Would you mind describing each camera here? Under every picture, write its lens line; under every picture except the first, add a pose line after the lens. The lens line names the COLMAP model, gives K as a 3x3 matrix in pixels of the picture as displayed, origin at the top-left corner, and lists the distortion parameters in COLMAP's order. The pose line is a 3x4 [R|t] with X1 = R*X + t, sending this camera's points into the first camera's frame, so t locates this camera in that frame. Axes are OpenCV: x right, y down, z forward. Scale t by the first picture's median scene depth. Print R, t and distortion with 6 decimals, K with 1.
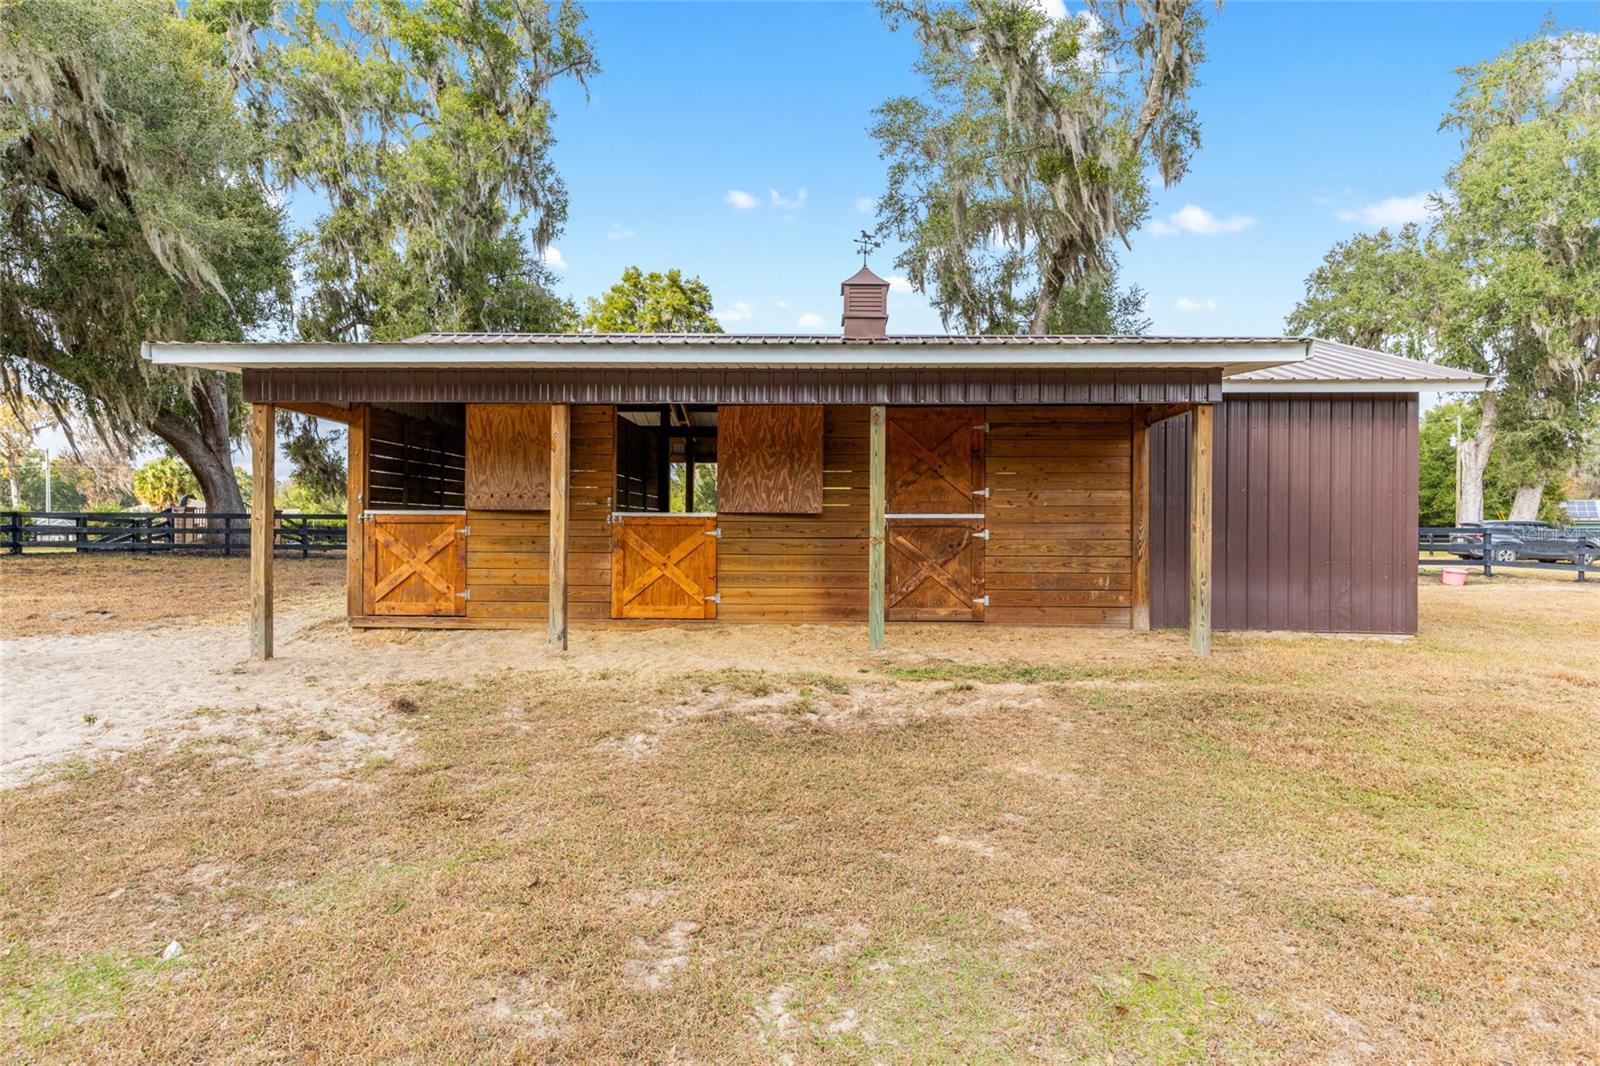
lens RADIAL K [[956.4, 0, 800.8], [0, 956.4, 535.9], [0, 0, 1]] dist [-0.021518, -0.001866]
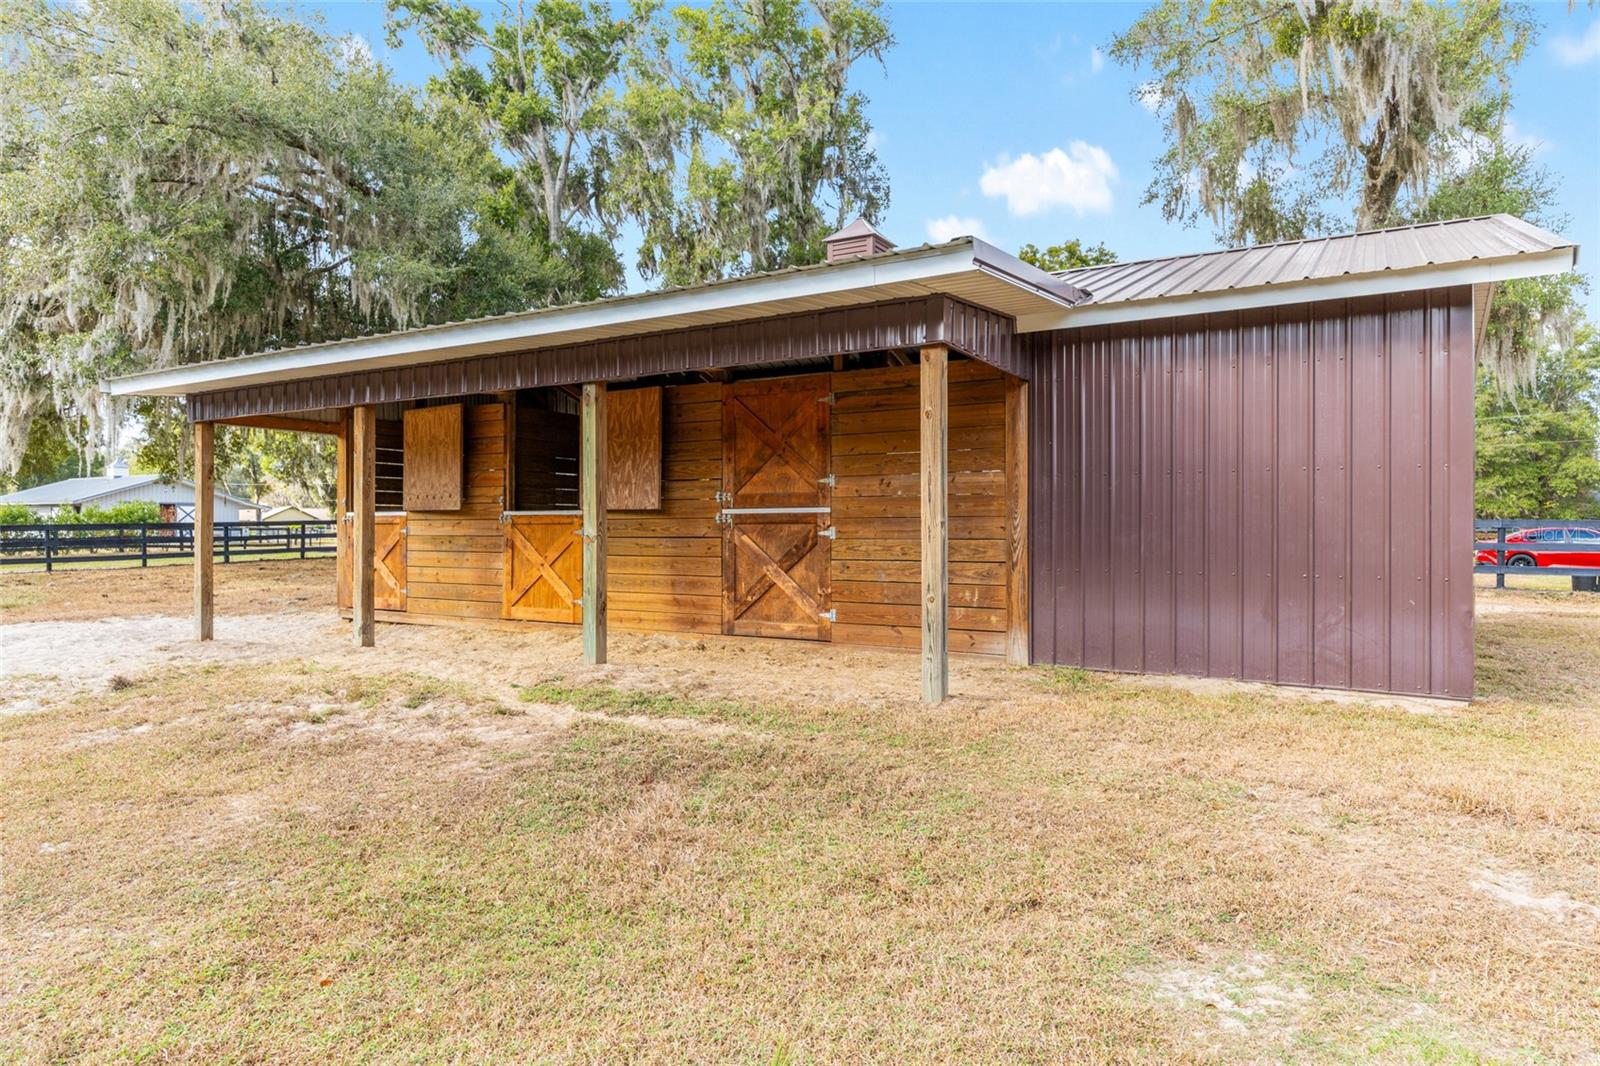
lens RADIAL K [[988.2, 0, 800.2], [0, 988.2, 531.1], [0, 0, 1]] dist [0.009893, -0.000474]
pose [[0.871712, -0.004316, -0.489999, 0.573961], [0.004062, 0.999990, -0.001582, -0.001594], [0.490002, -0.000611, 0.871721, 0.263954]]
